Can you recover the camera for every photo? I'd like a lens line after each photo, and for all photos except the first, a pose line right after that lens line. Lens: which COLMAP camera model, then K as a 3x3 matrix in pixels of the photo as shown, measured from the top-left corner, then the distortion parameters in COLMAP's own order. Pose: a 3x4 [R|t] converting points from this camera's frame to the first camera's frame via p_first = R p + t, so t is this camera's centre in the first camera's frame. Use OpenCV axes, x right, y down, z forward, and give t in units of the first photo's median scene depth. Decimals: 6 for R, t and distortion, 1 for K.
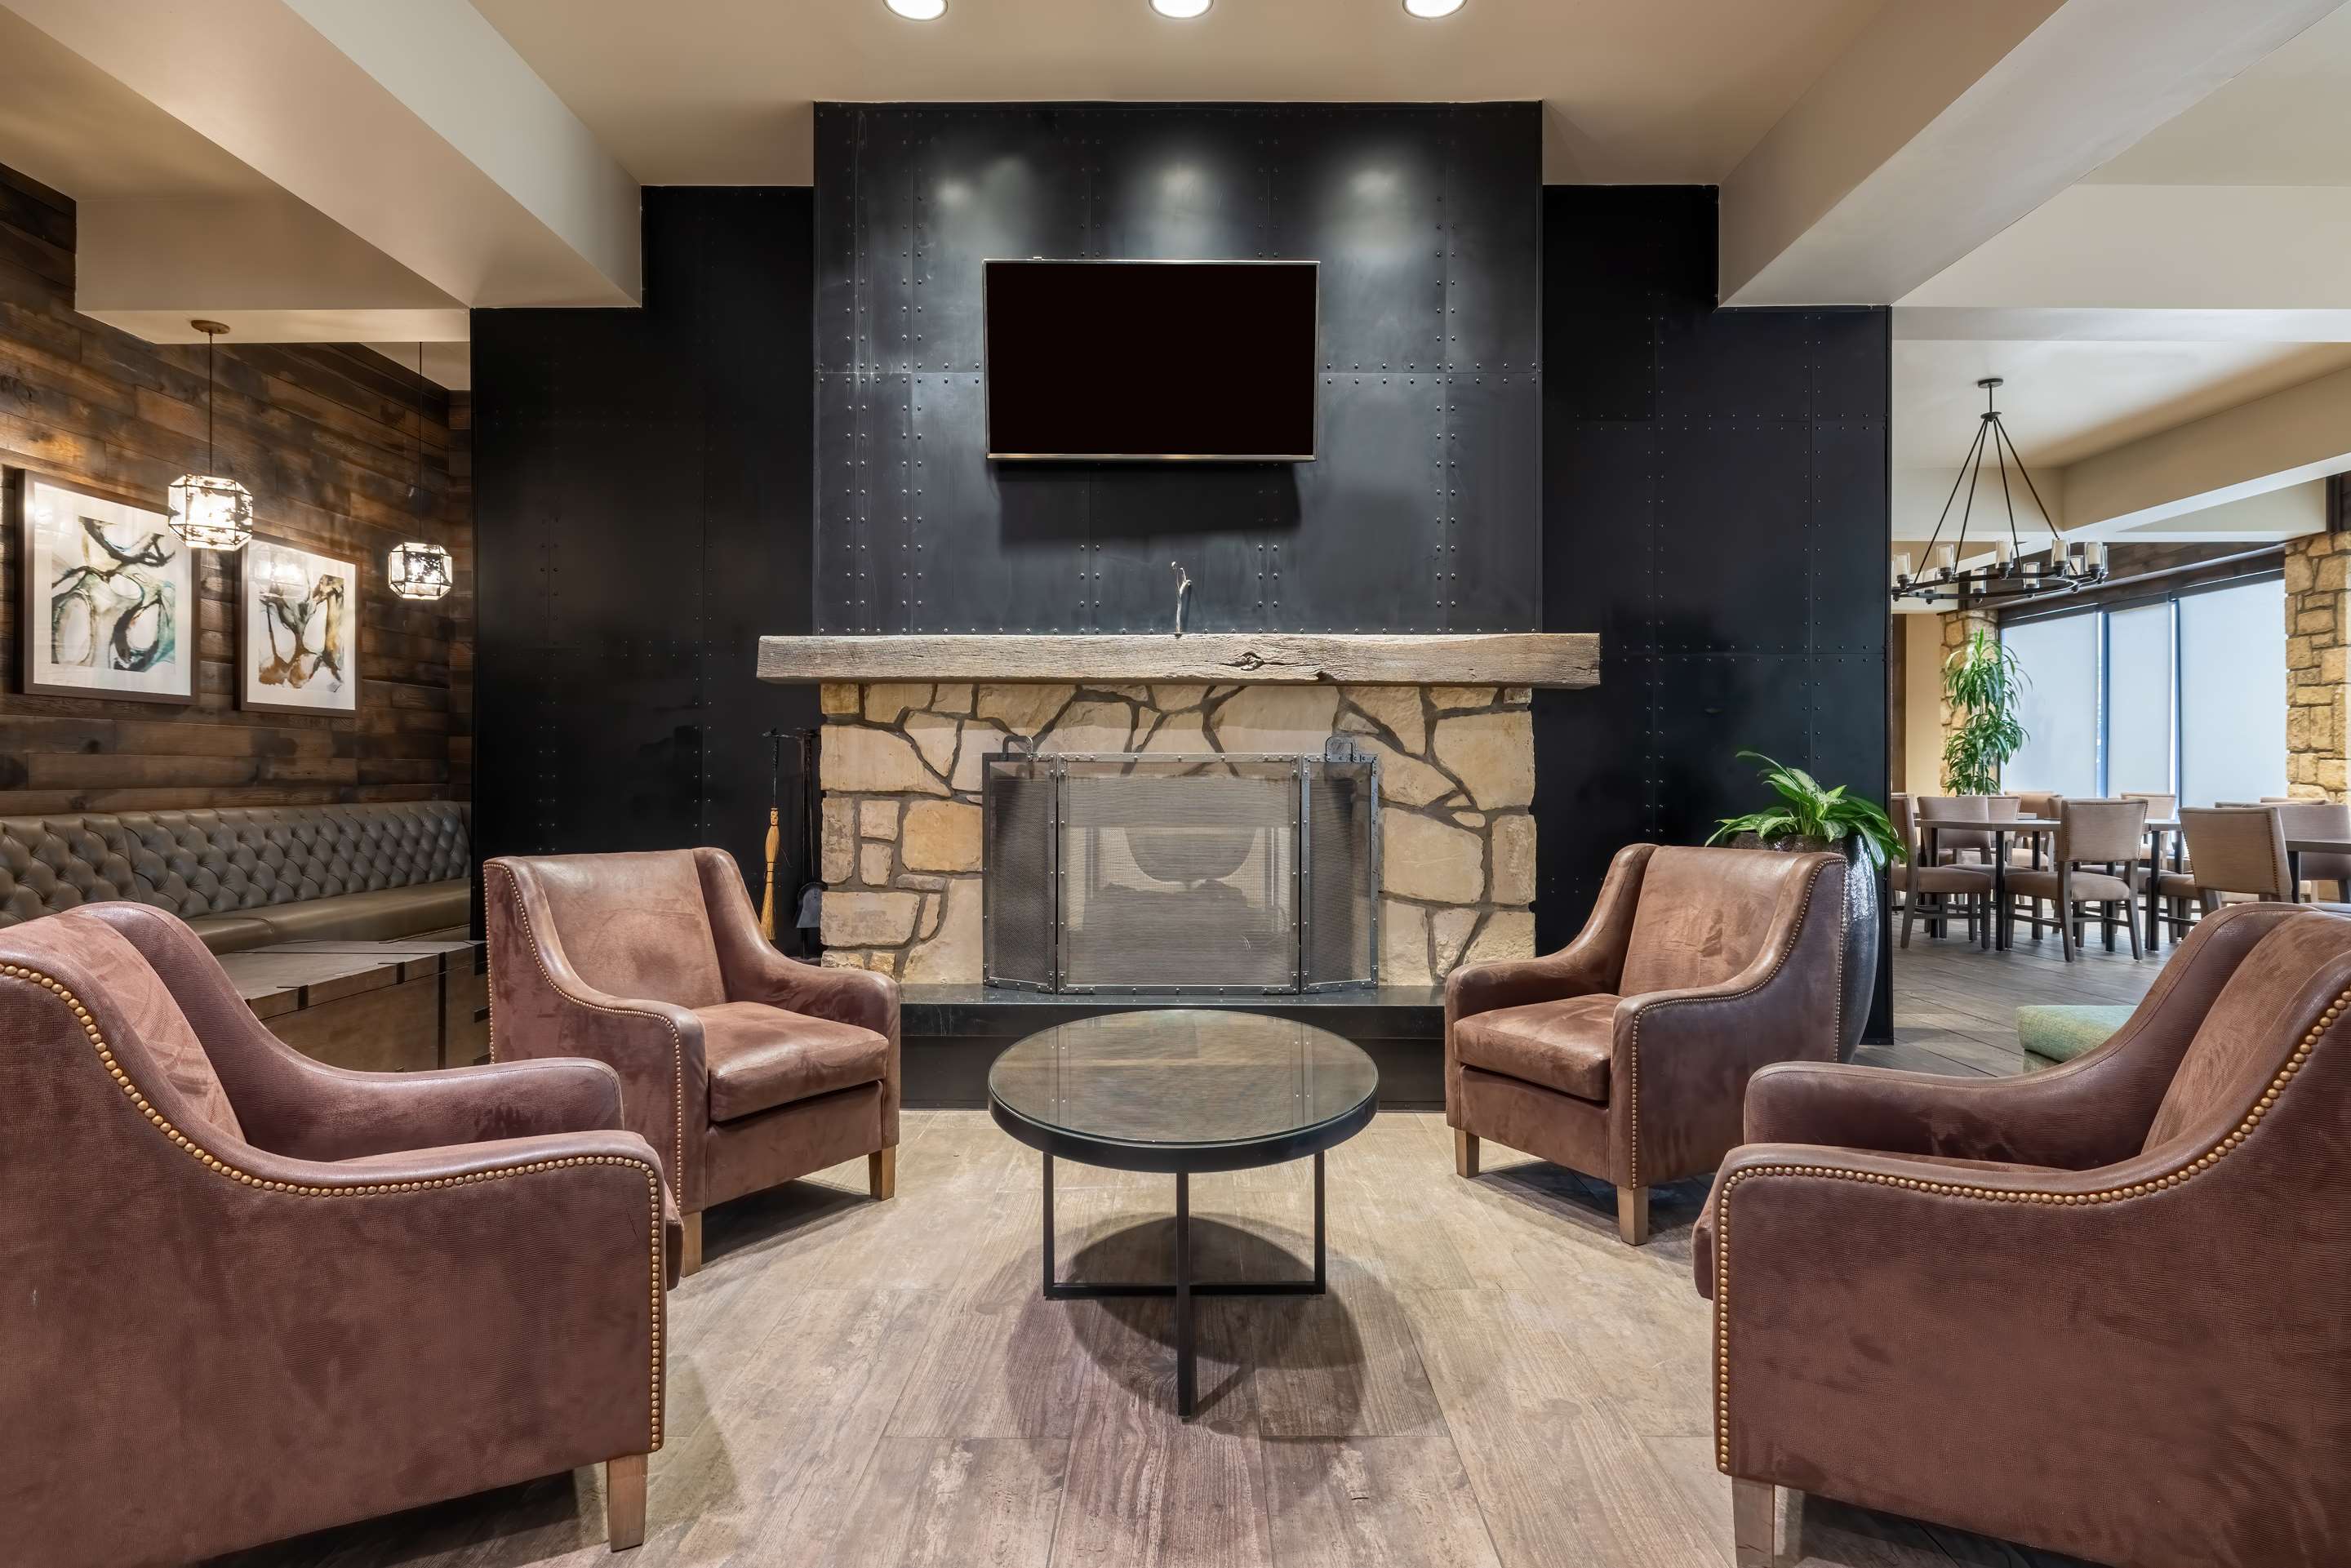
lens RADIAL K [[1266.7, 0, 1176.4], [0, 1266.7, 785.3], [0, 0, 1]] dist [0.000484, 0.000618]
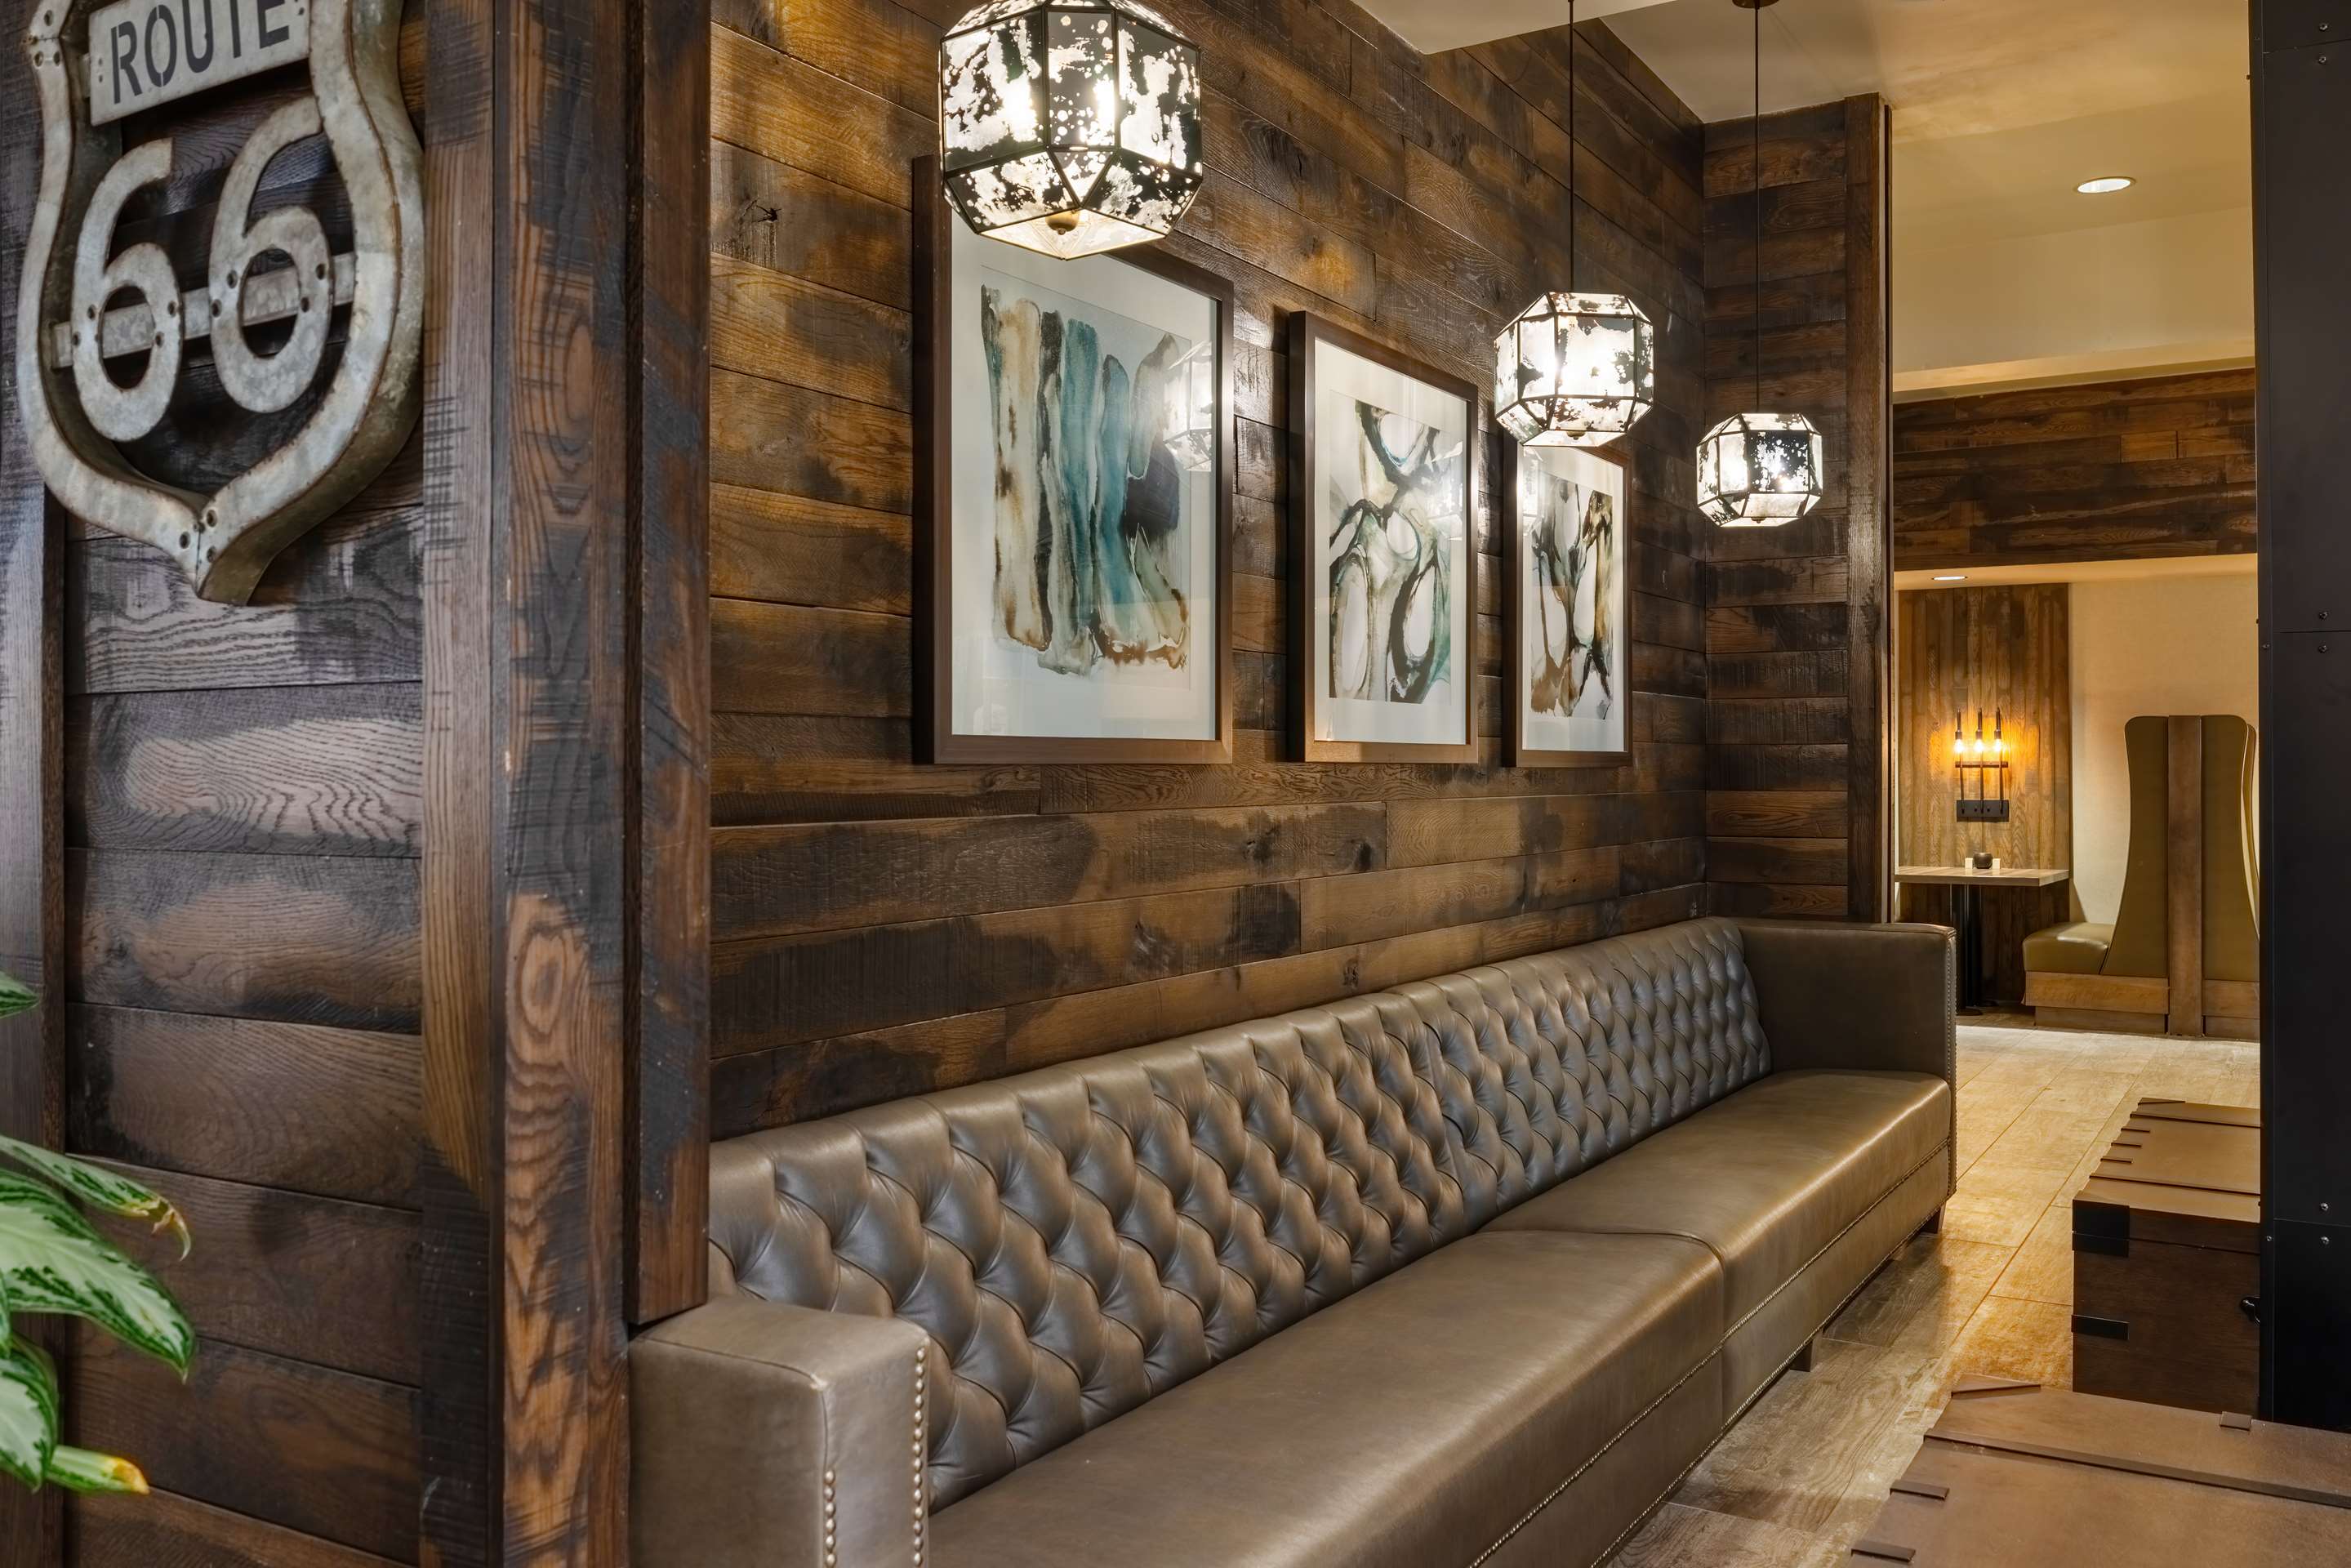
lens RADIAL K [[1975.2, 0, 1174.2], [0, 1975.2, 779.0], [0, 0, 1]] dist [-0.005533, -0.000920]
pose [[0.863762, -0.002785, -0.503893, -0.506949], [0.000129, 0.999986, -0.005304, -0.055497], [0.503901, 0.004516, 0.863750, 0.275438]]
